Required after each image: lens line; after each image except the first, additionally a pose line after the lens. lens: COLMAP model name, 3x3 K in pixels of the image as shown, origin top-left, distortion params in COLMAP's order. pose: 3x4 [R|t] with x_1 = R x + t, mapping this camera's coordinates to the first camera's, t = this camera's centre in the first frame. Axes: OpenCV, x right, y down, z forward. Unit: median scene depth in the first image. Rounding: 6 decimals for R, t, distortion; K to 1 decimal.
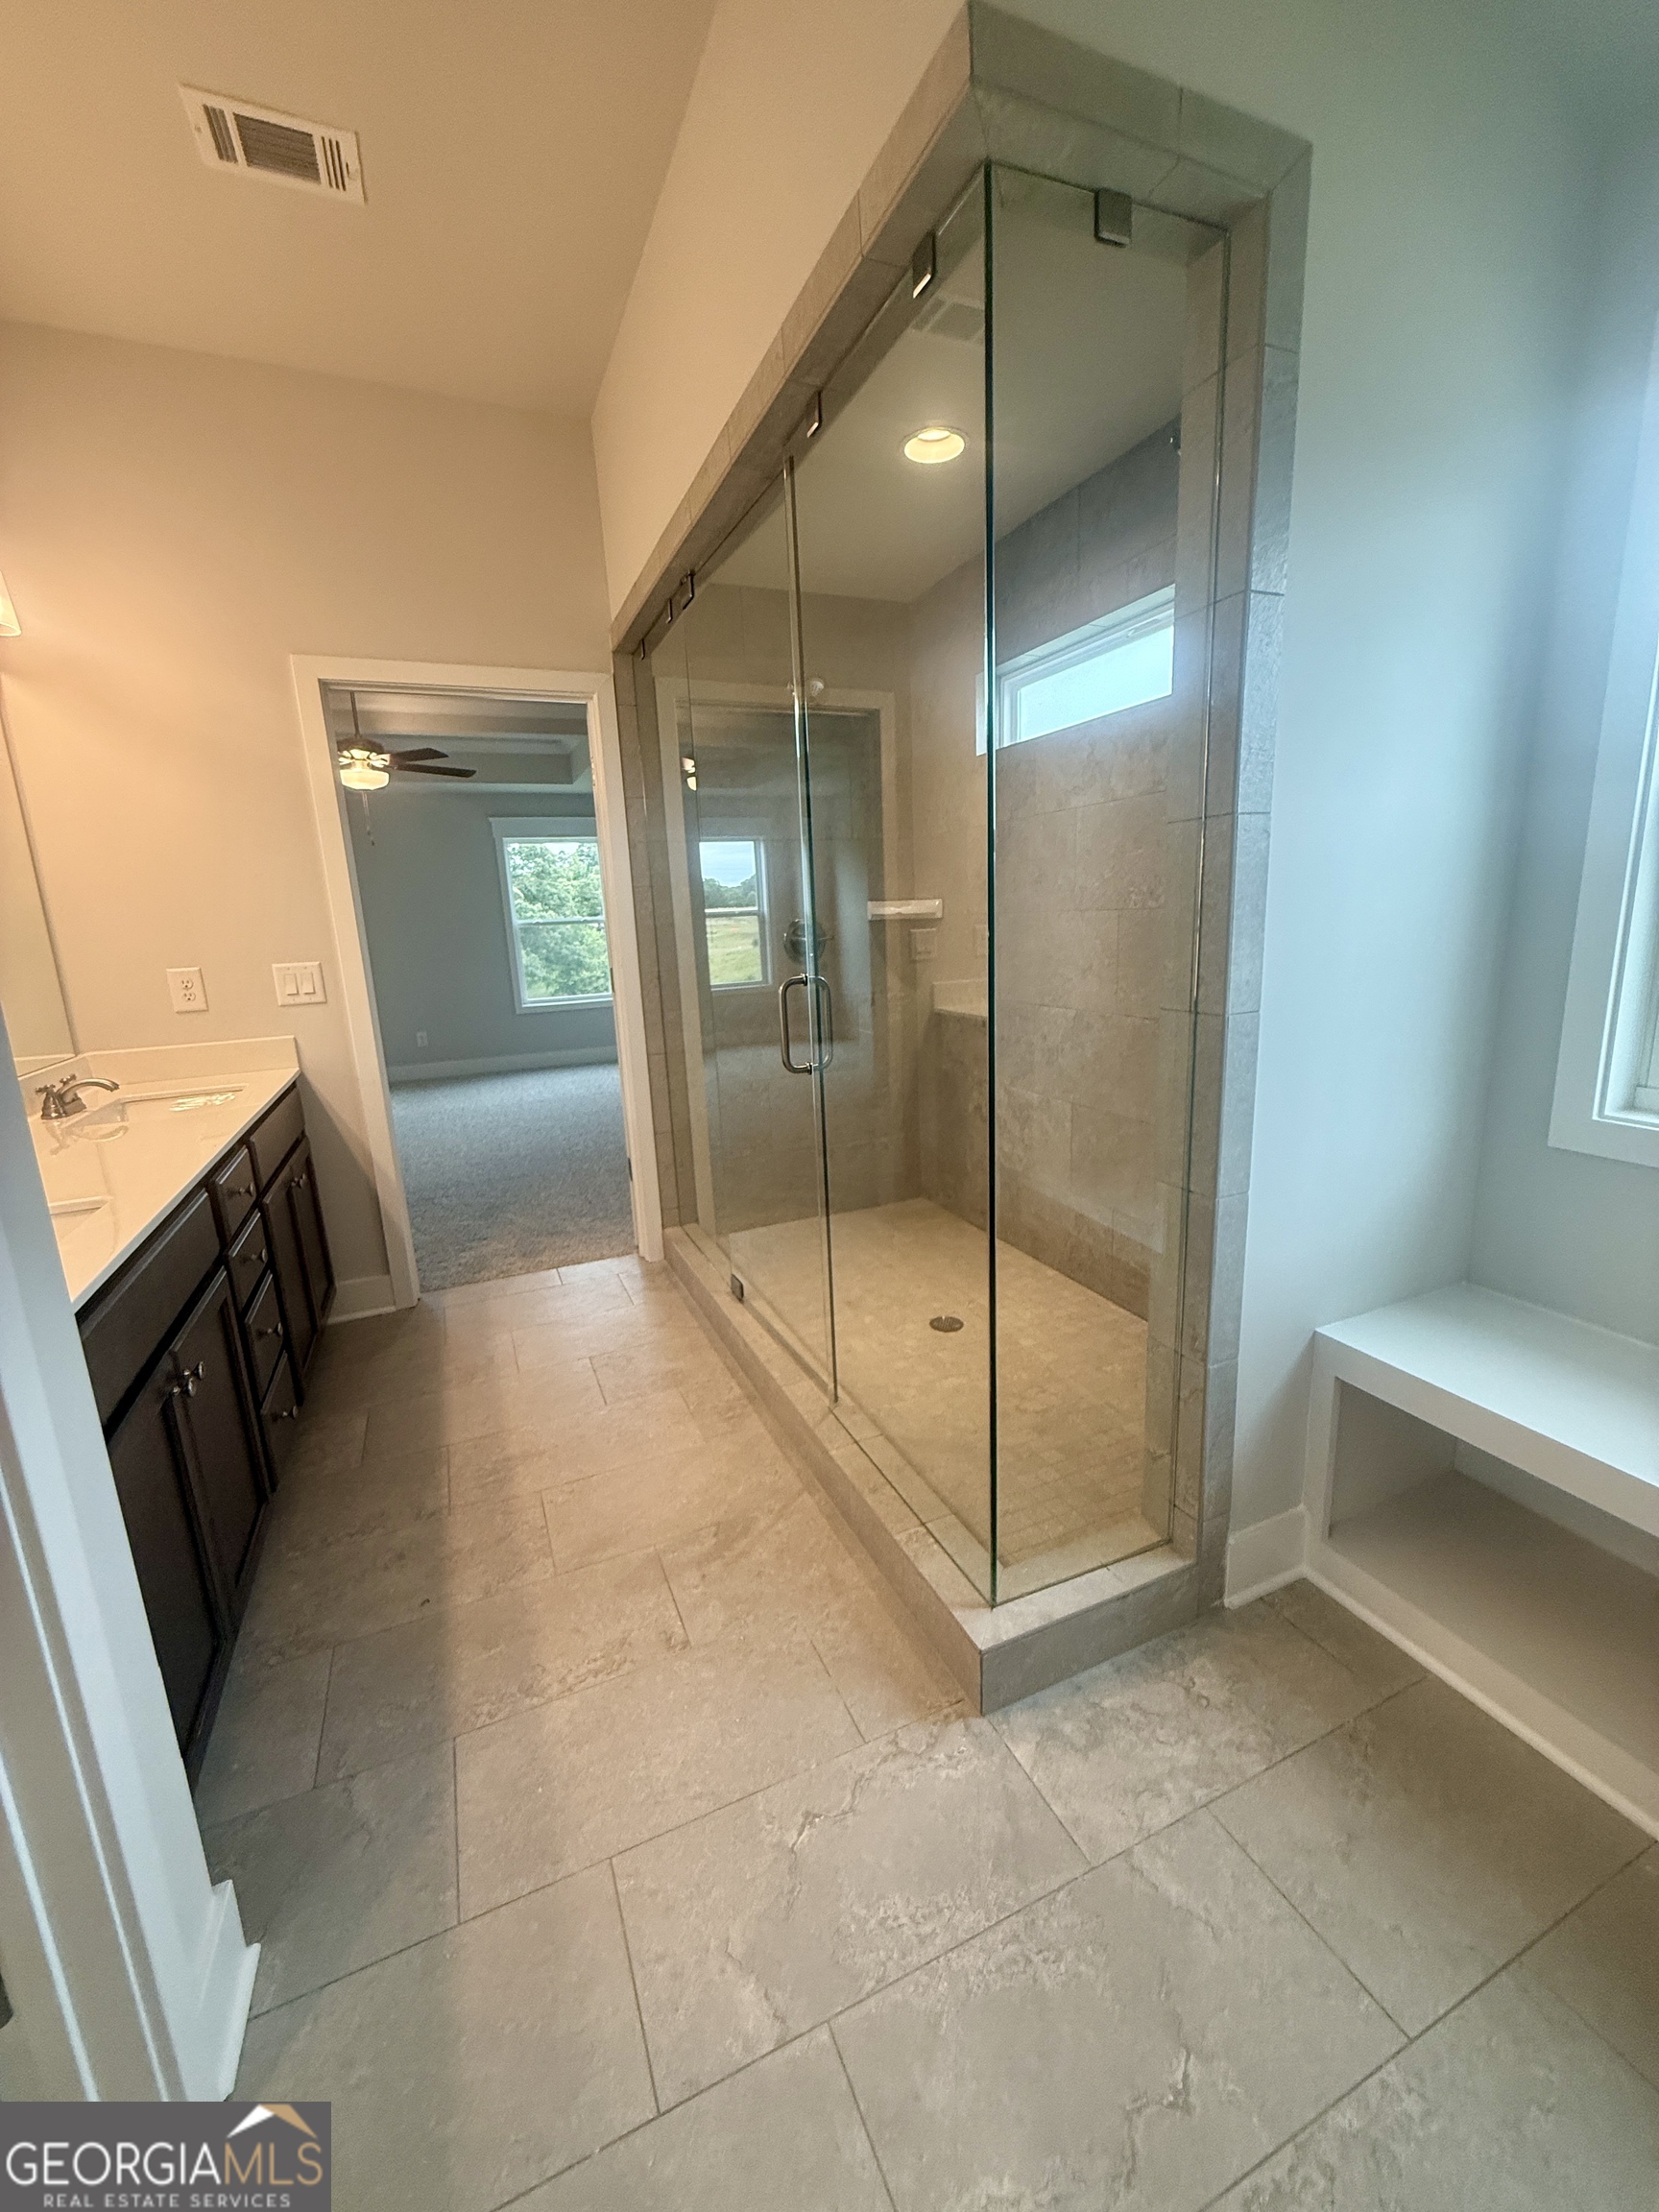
lens RADIAL K [[882.9, 0, 829.0], [0, 882.9, 1098.0], [0, 0, 1]] dist [0.002142, -0.000117]
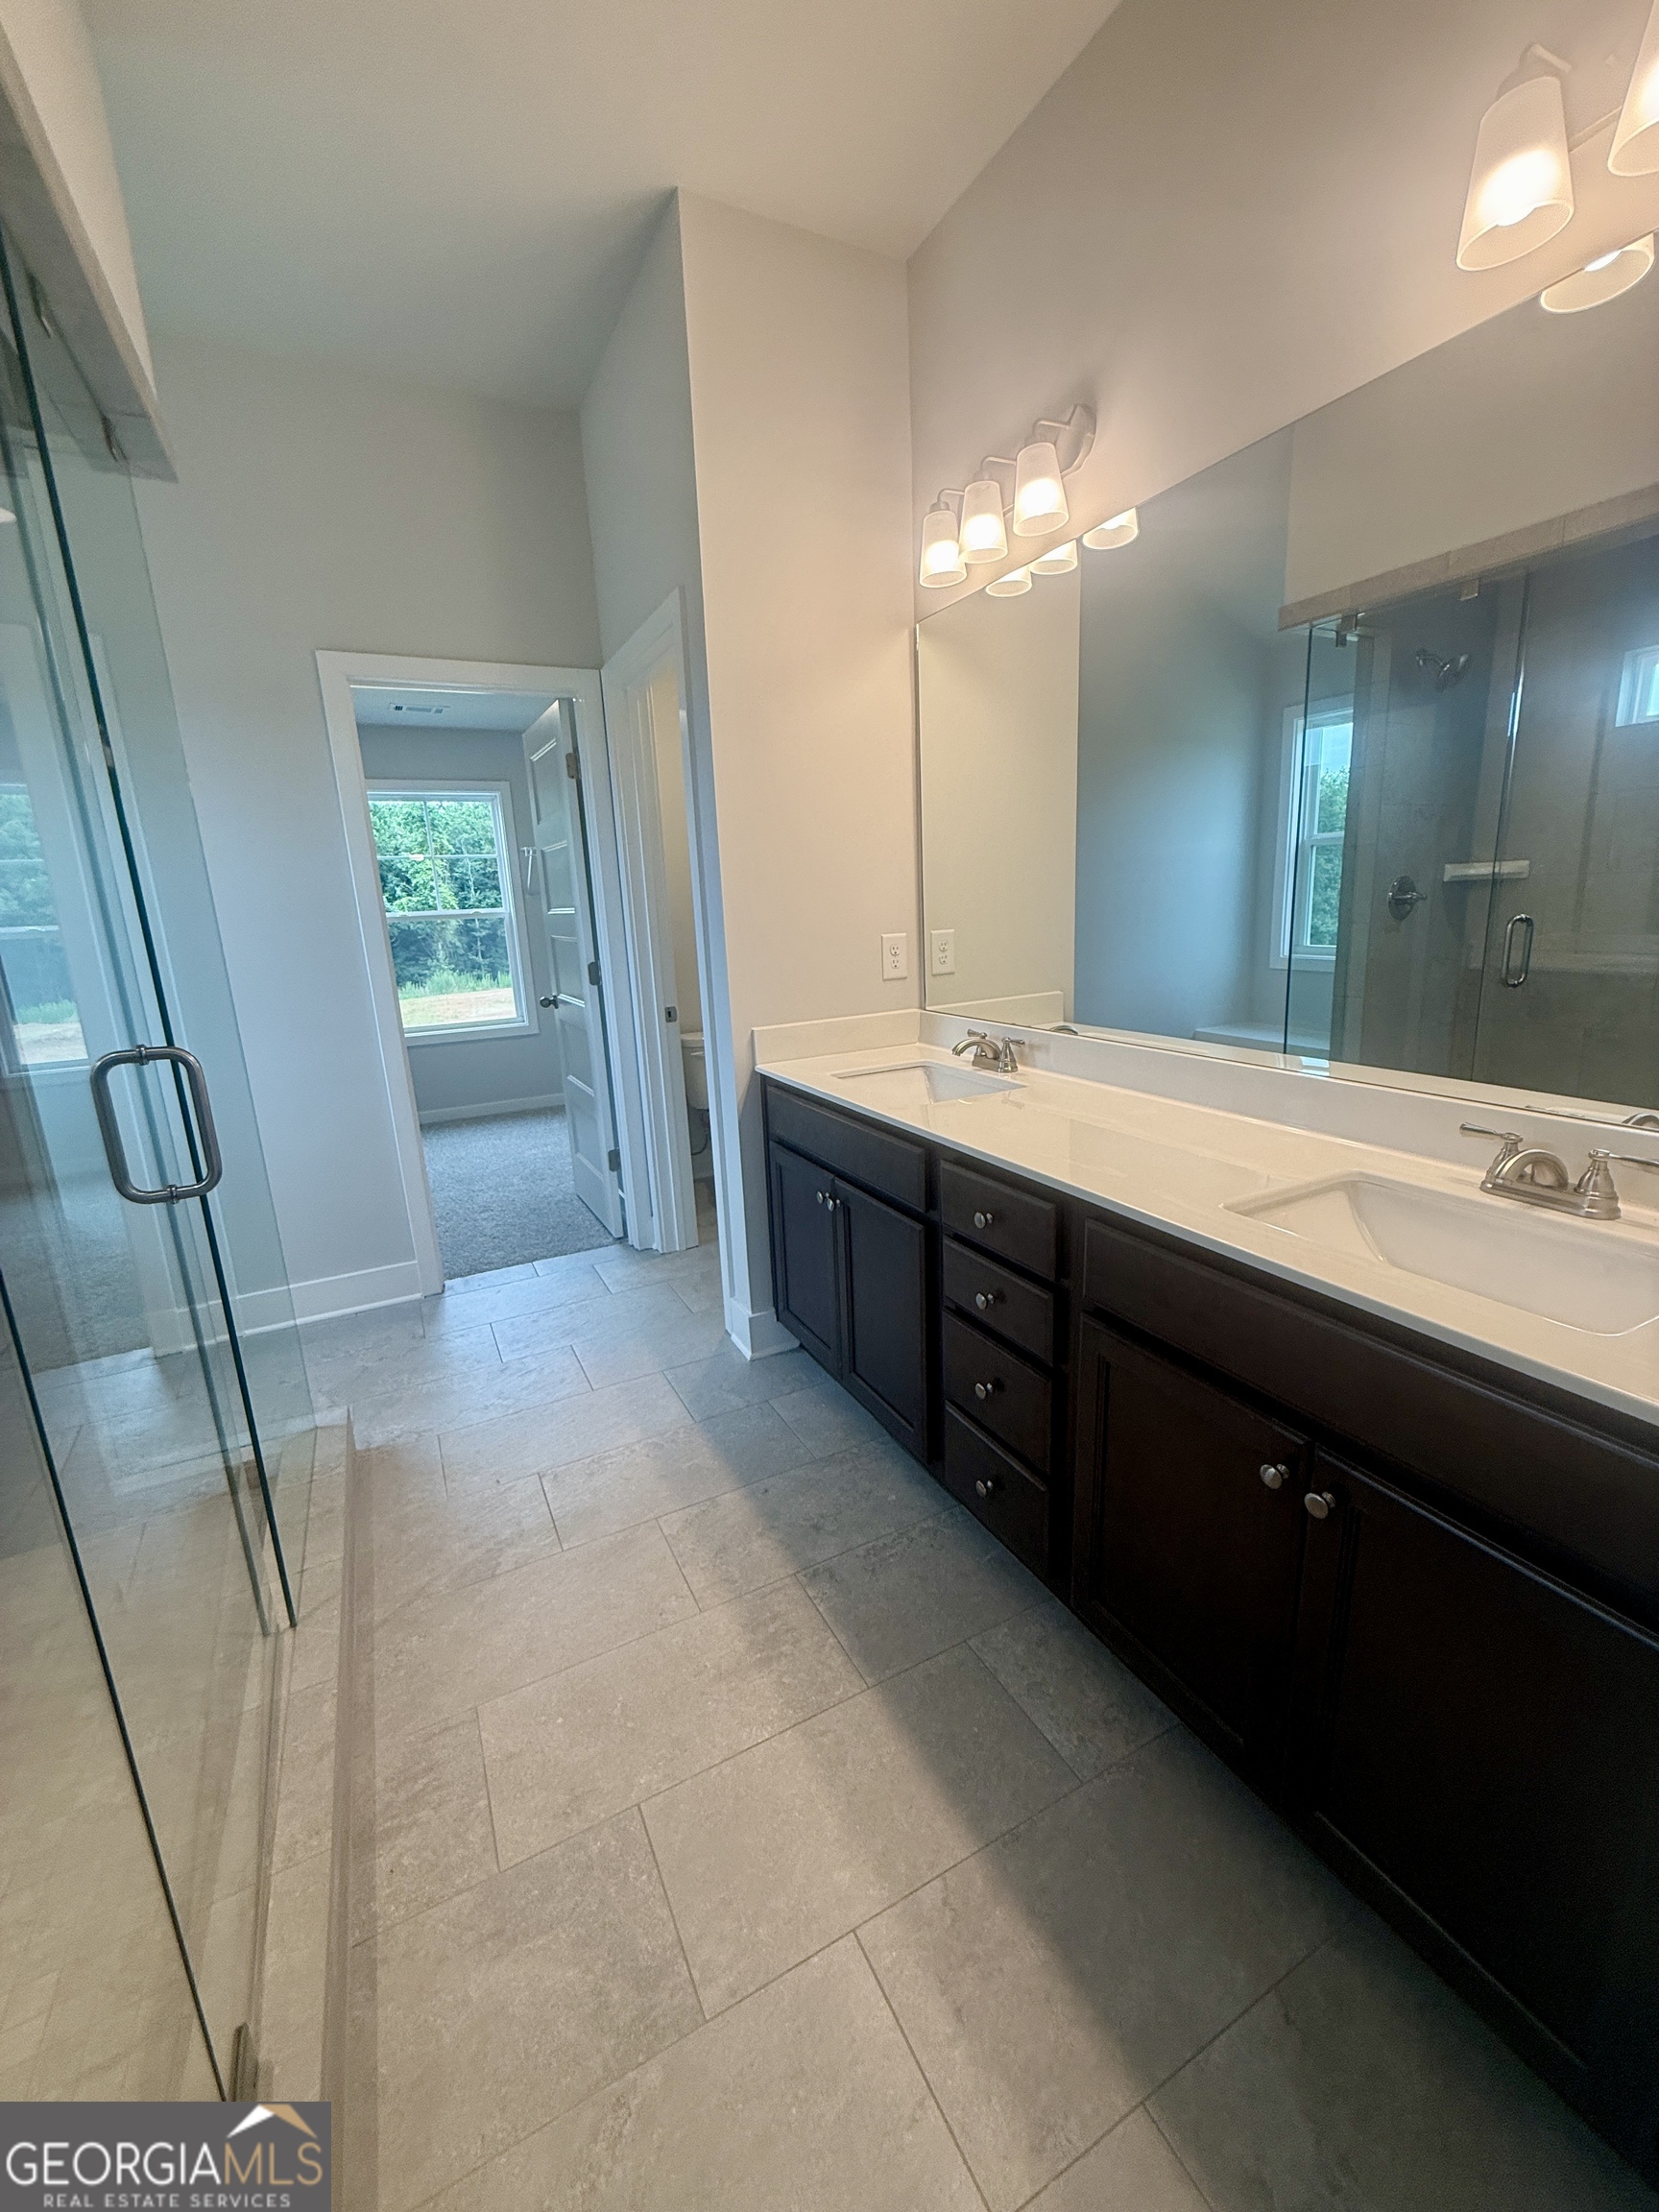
lens RADIAL K [[882.9, 0, 829.0], [0, 882.9, 1098.0], [0, 0, 1]] dist [0.002142, -0.000117]
pose [[-0.994560, 0.095662, -0.041217, -0.448104], [0.069725, 0.905374, 0.418850, -0.313196], [0.077385, 0.413698, -0.907119, 1.522799]]
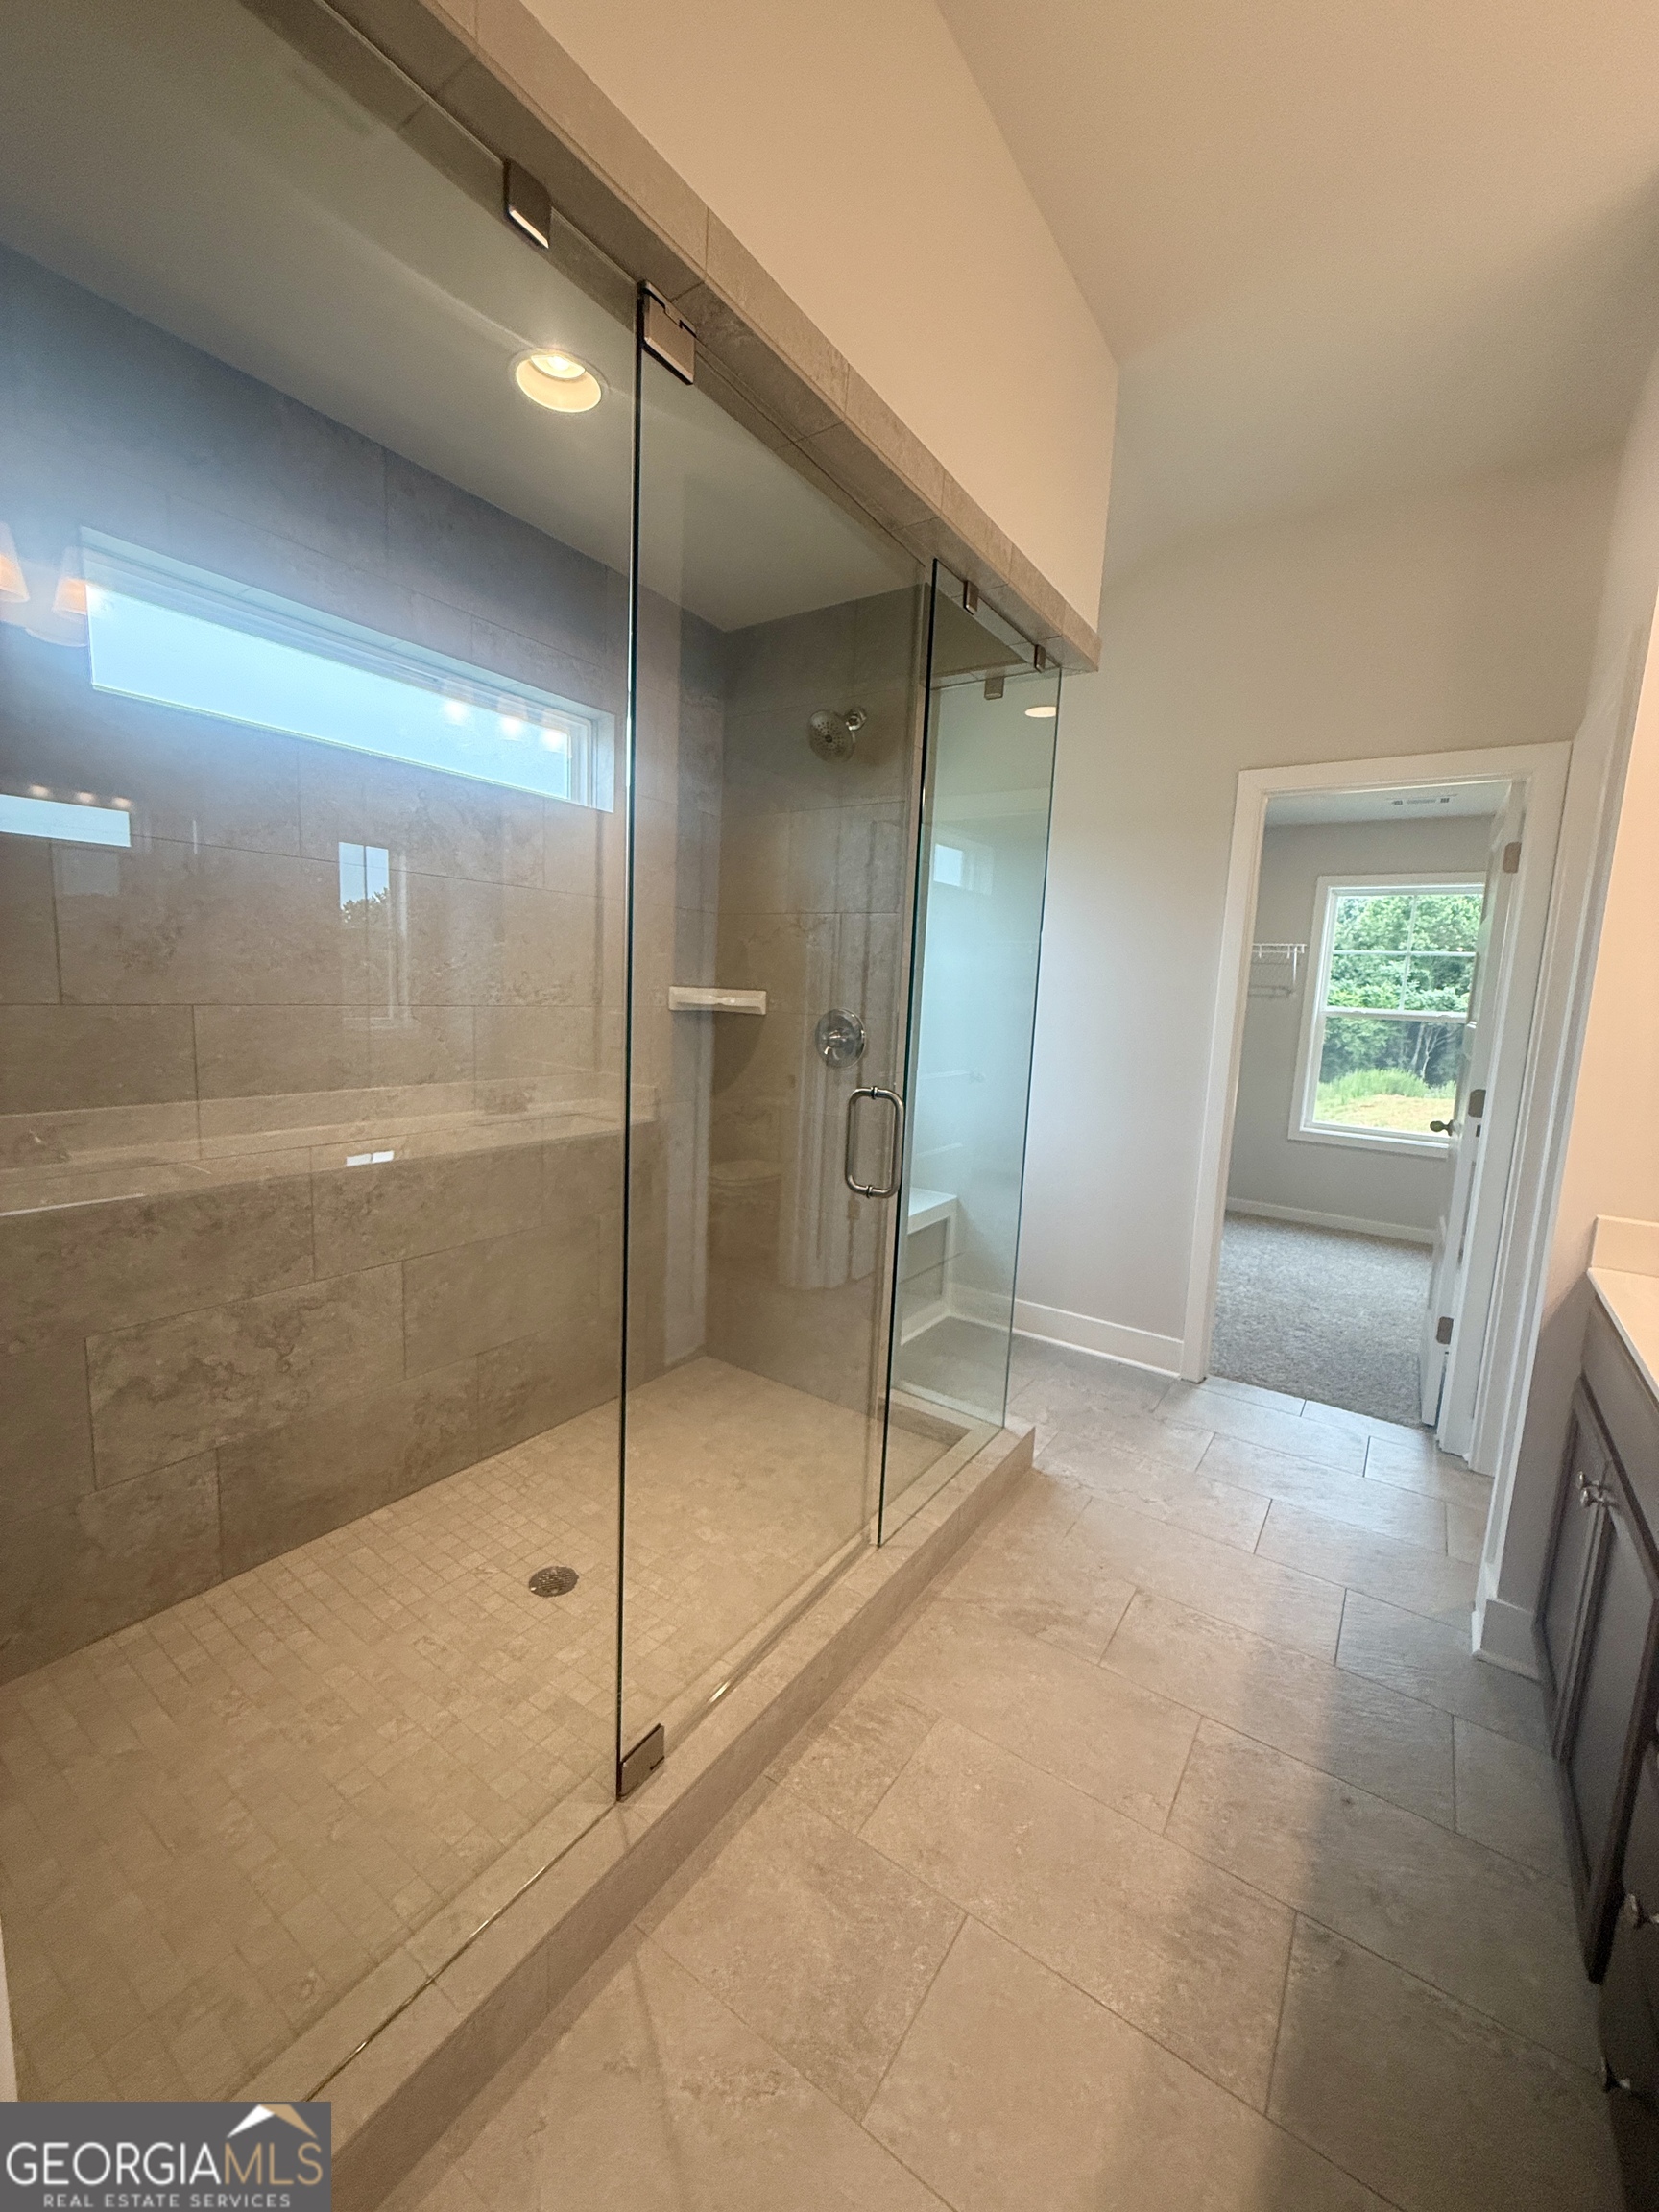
lens RADIAL K [[885.7, 0, 827.7], [0, 885.7, 1098.7], [0, 0, 1]] dist [0.008517, -0.000424]
pose [[-0.529591, -0.092094, 0.843239, -0.715512], [0.154279, 0.967051, 0.202510, -0.299320], [-0.834105, 0.237341, -0.497934, 1.406895]]
